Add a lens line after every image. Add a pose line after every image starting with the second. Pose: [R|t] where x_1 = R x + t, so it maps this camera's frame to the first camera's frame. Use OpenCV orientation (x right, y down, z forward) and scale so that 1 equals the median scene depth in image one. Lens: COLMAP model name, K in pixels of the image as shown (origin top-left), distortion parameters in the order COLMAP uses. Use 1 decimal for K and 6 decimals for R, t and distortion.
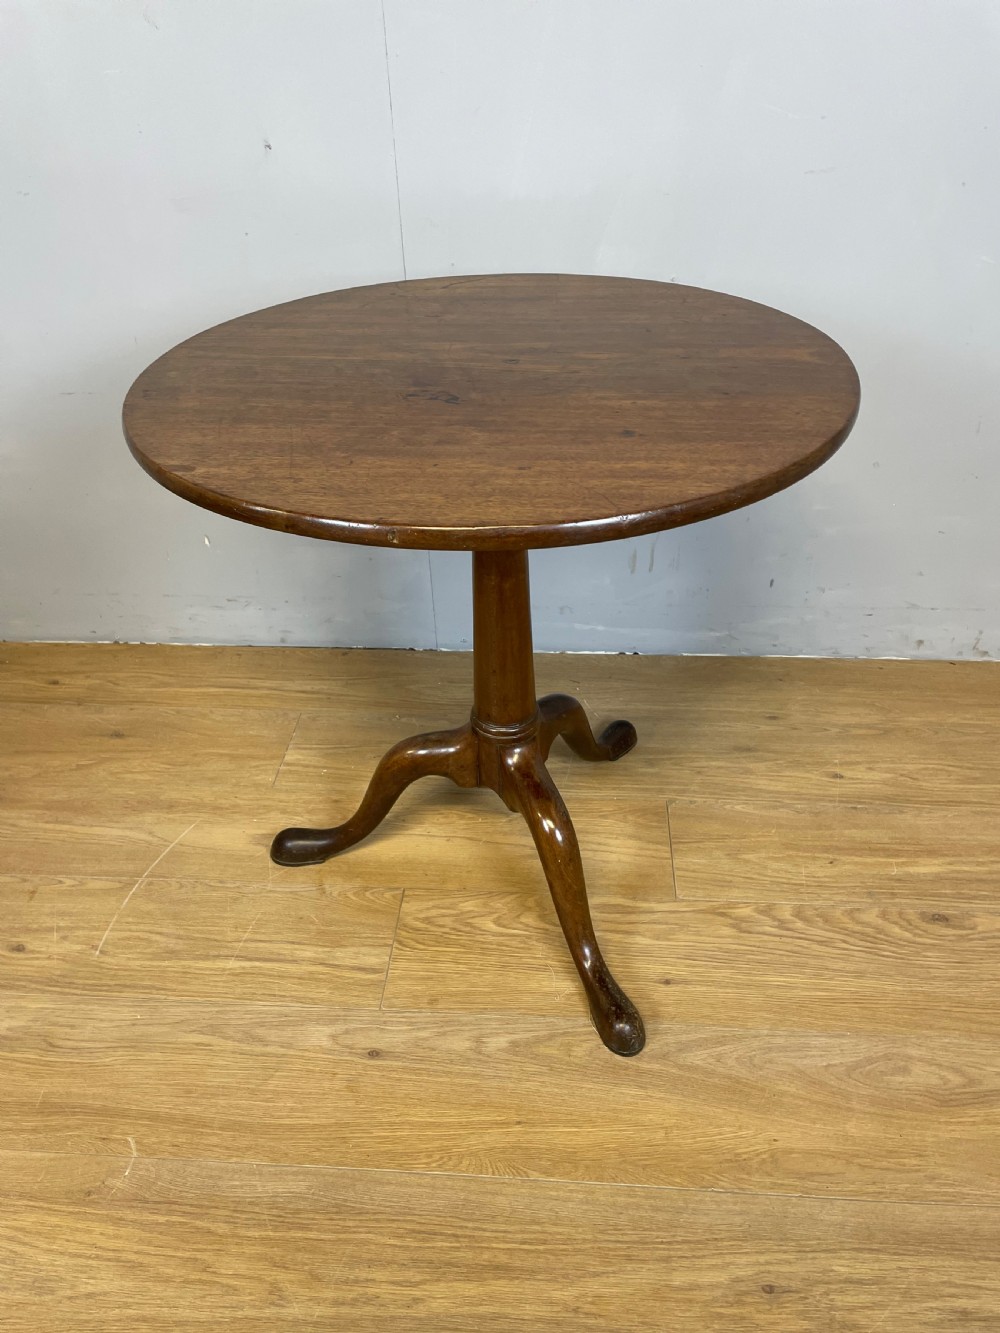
lens RADIAL K [[1013.1, 0, 502.0], [0, 1013.1, 659.2], [0, 0, 1]] dist [0.094404, -0.122753]
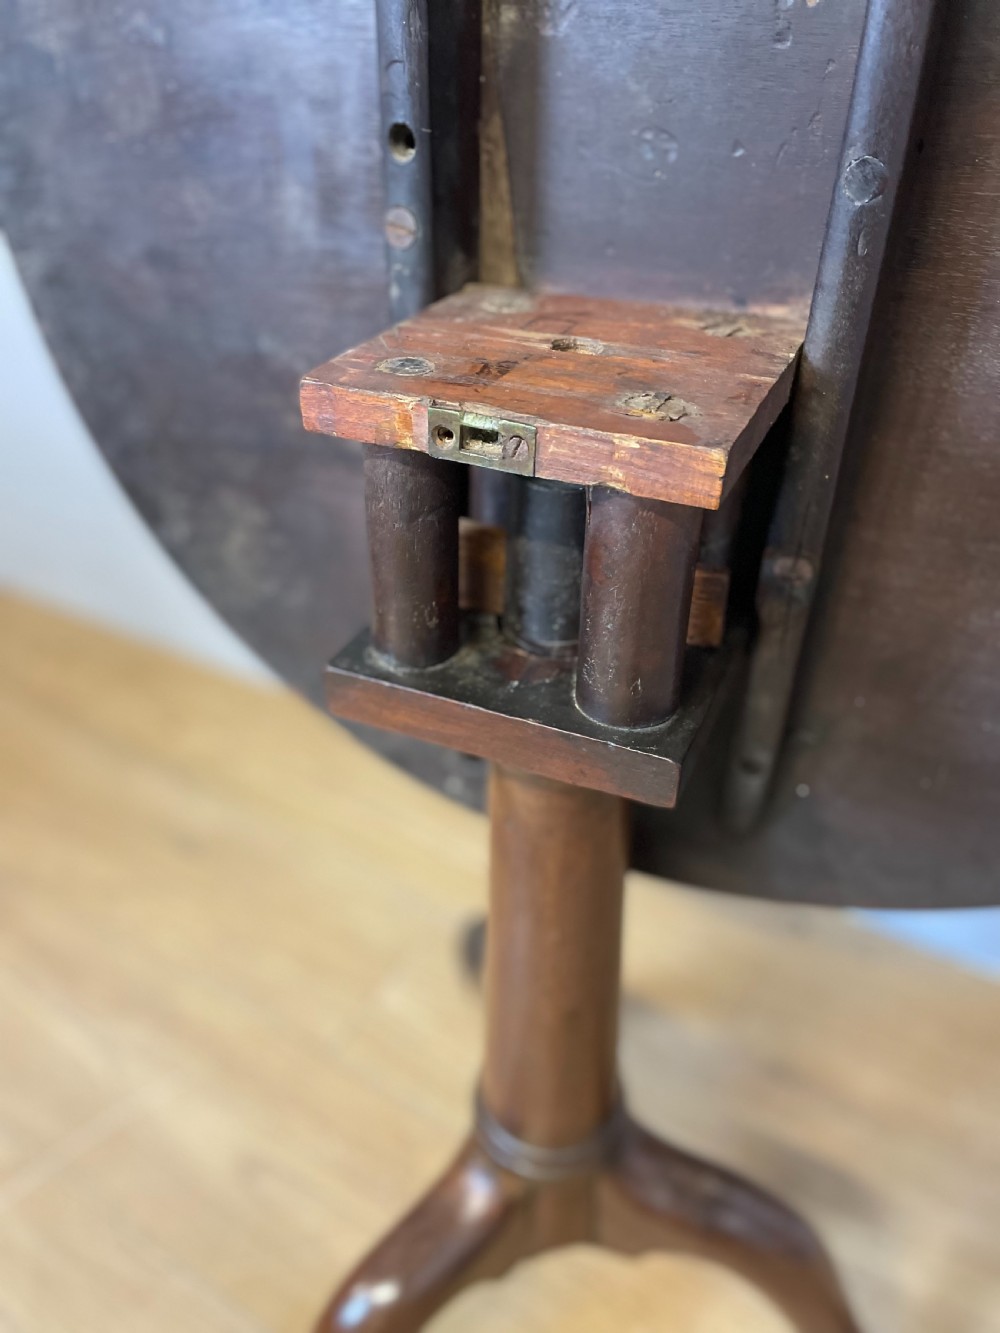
lens RADIAL K [[1013.1, 0, 495.1], [0, 1013.1, 661.3], [0, 0, 1]] dist [0.094404, -0.122753]
pose [[0.888375, 0.270971, -0.370628, 0.012964], [-0.263700, 0.961971, 0.071236, -0.180879], [0.375837, 0.034451, 0.926045, 0.592699]]
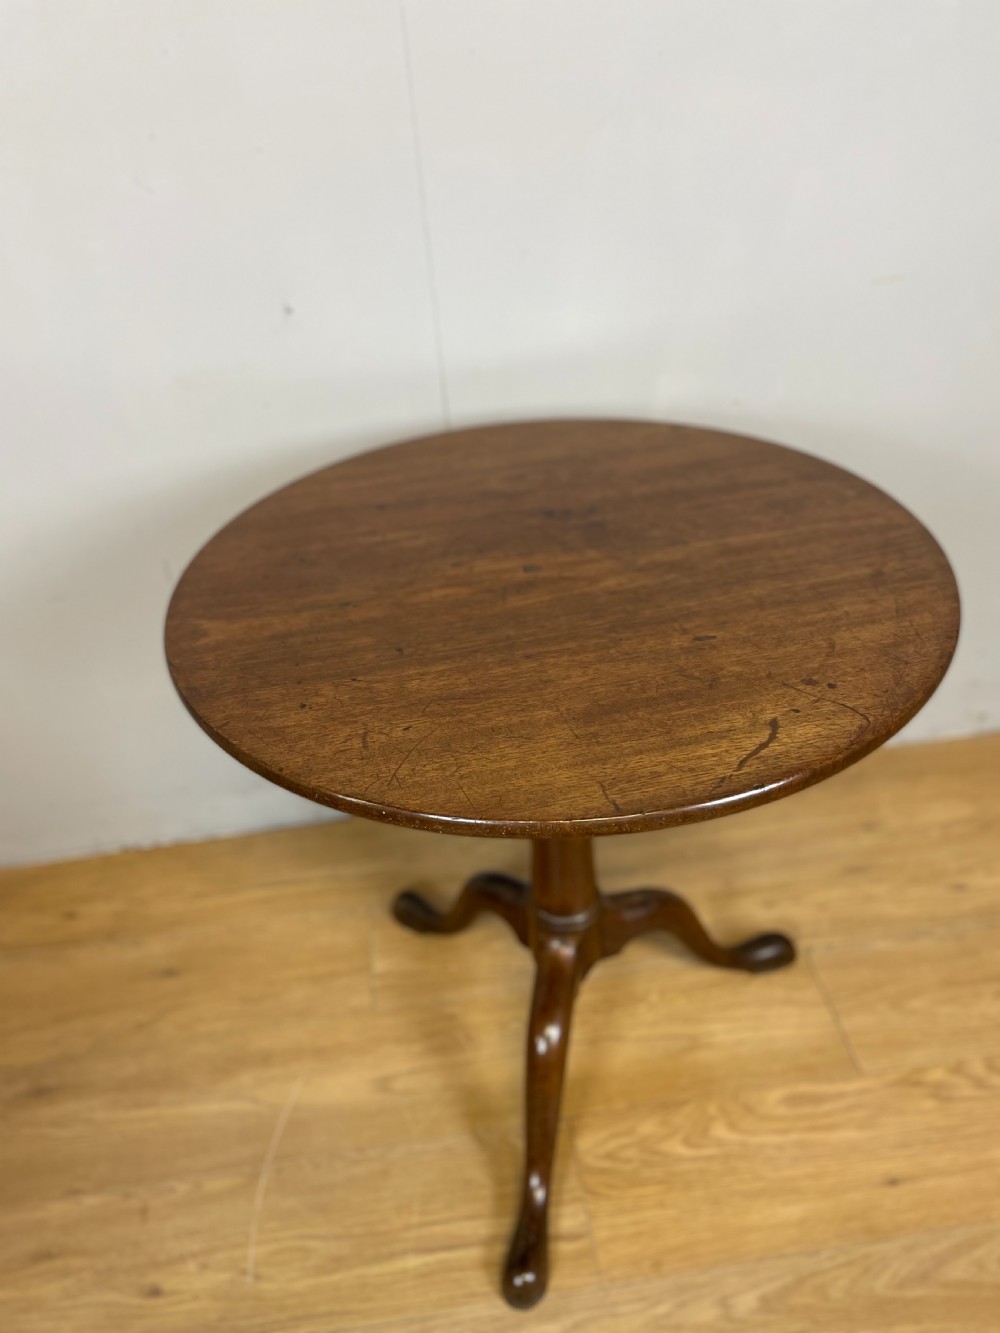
lens RADIAL K [[1013.1, 0, 495.4], [0, 1013.1, 666.8], [0, 0, 1]] dist [0.094404, -0.122753]
pose [[0.979733, -0.149127, 0.133733, -0.234099], [0.148180, 0.988813, 0.017060, -0.203142], [-0.134781, 0.003102, 0.990871, 0.123054]]
